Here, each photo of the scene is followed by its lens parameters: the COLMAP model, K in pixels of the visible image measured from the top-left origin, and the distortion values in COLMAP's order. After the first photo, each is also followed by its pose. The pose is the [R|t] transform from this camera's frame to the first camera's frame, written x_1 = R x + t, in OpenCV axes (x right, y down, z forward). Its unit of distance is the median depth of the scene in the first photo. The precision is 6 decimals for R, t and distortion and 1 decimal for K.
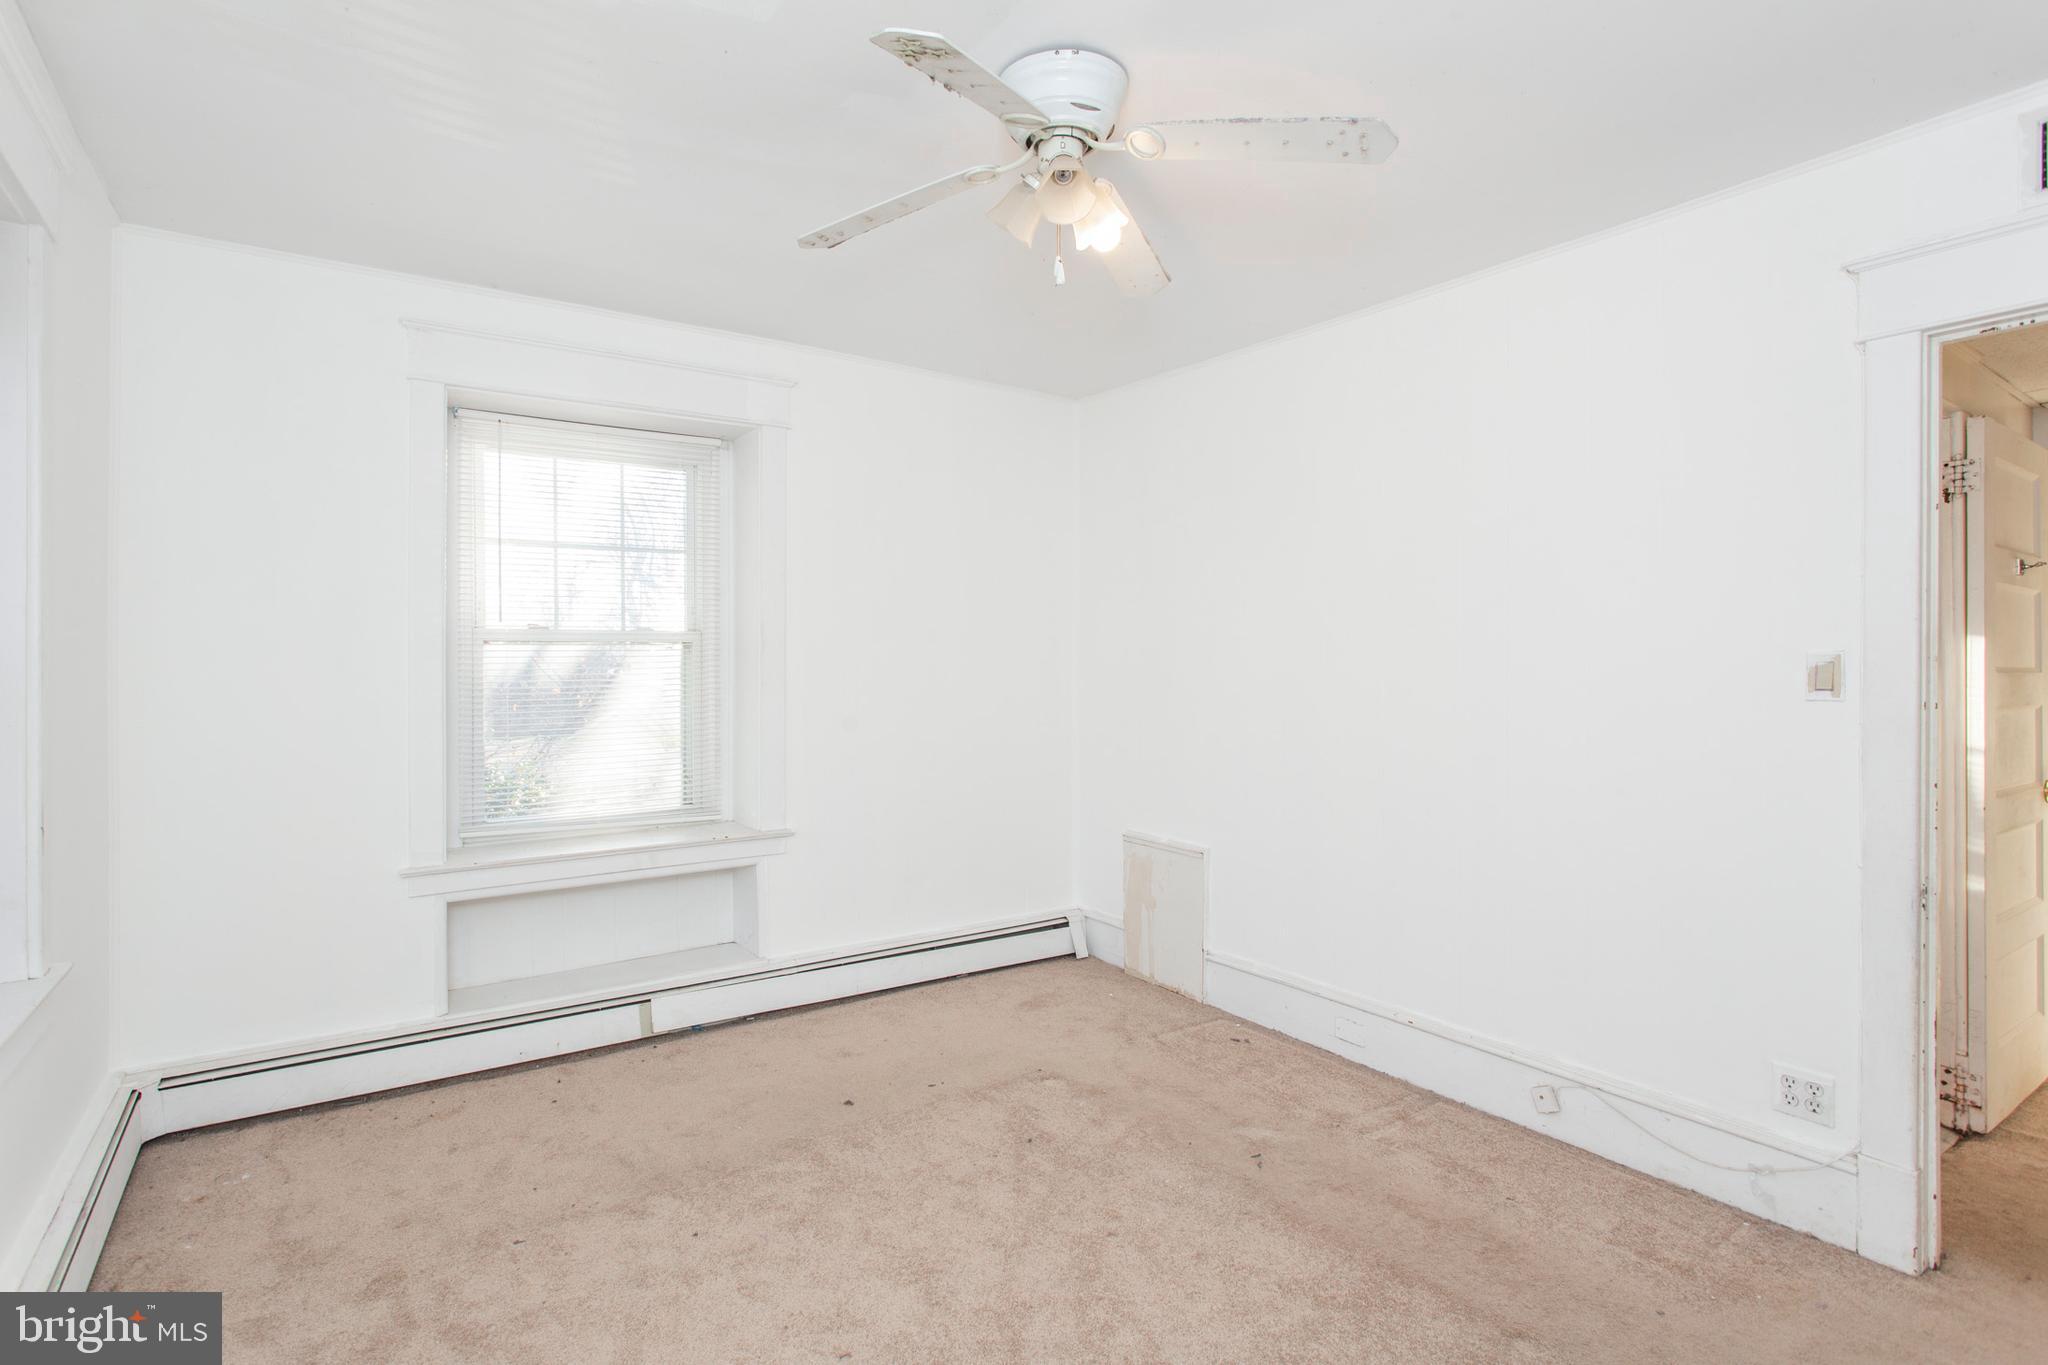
lens RADIAL K [[1005.7, 0, 1012.3], [0, 1005.7, 662.9], [0, 0, 1]] dist [-0.001150, 0.000783]
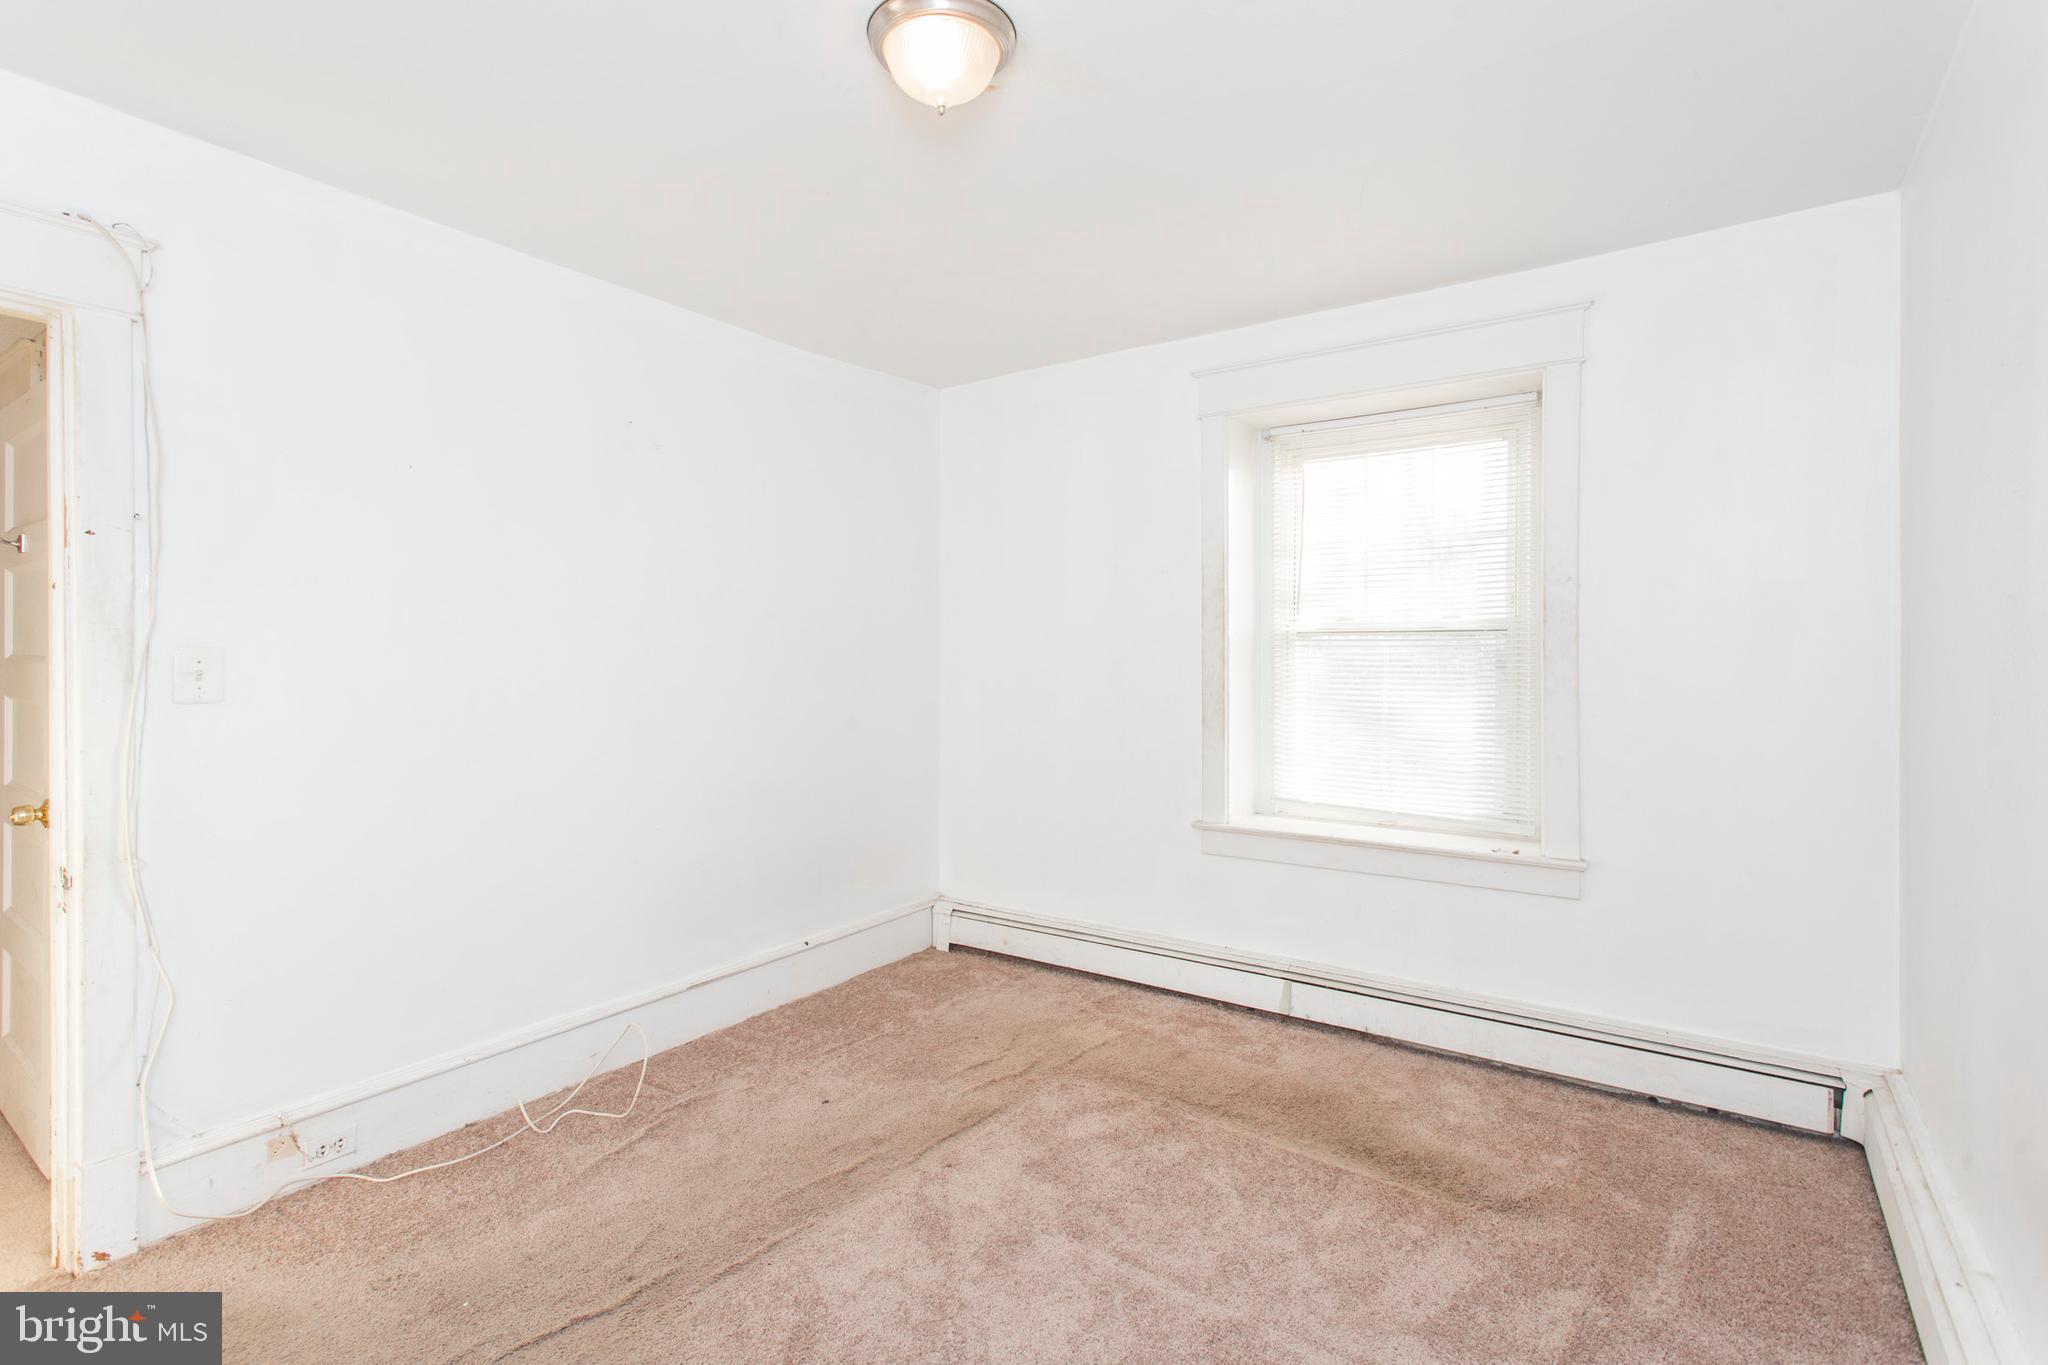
lens RADIAL K [[1022.6, 0, 980.1], [0, 1022.6, 670.2], [0, 0, 1]] dist [0.023128, -0.000165]
pose [[0.336467, 0.015480, -0.941568, 0.637448], [-0.000220, 0.999866, 0.016360, 0.000089], [0.941695, -0.005298, 0.336425, 0.427026]]
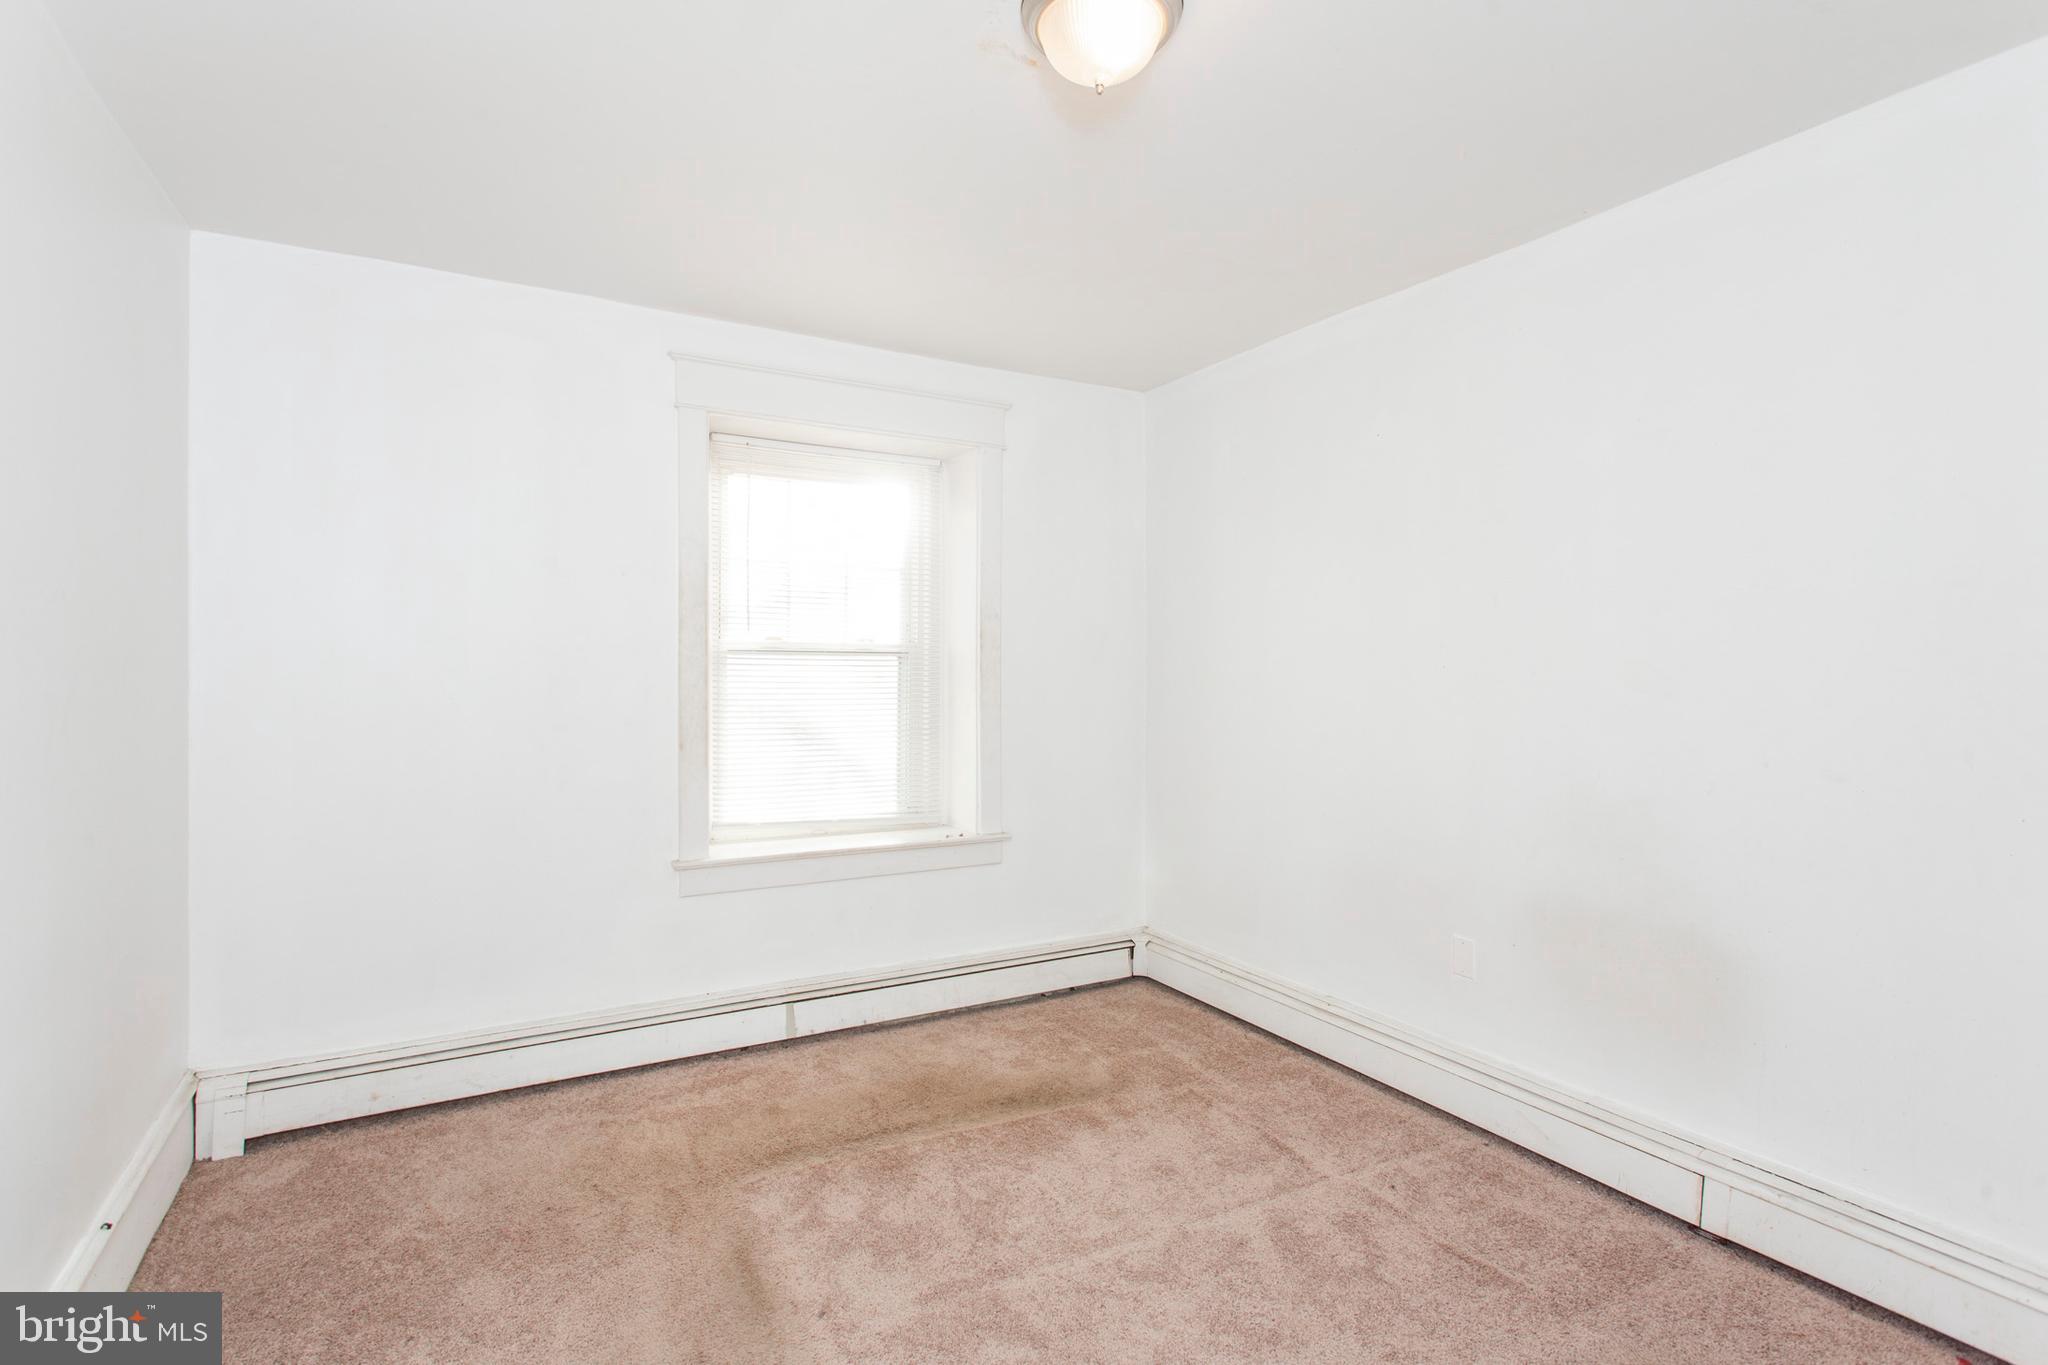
lens RADIAL K [[1043.7, 0, 1024.0], [0, 1043.7, 682.5], [0, 0, 1]] dist [0.015300, -0.000190]
pose [[0.998696, 0.006937, -0.050582, -0.092451], [-0.006545, 0.999947, 0.007919, 0.000756], [0.050634, -0.007578, 0.998689, -0.057702]]
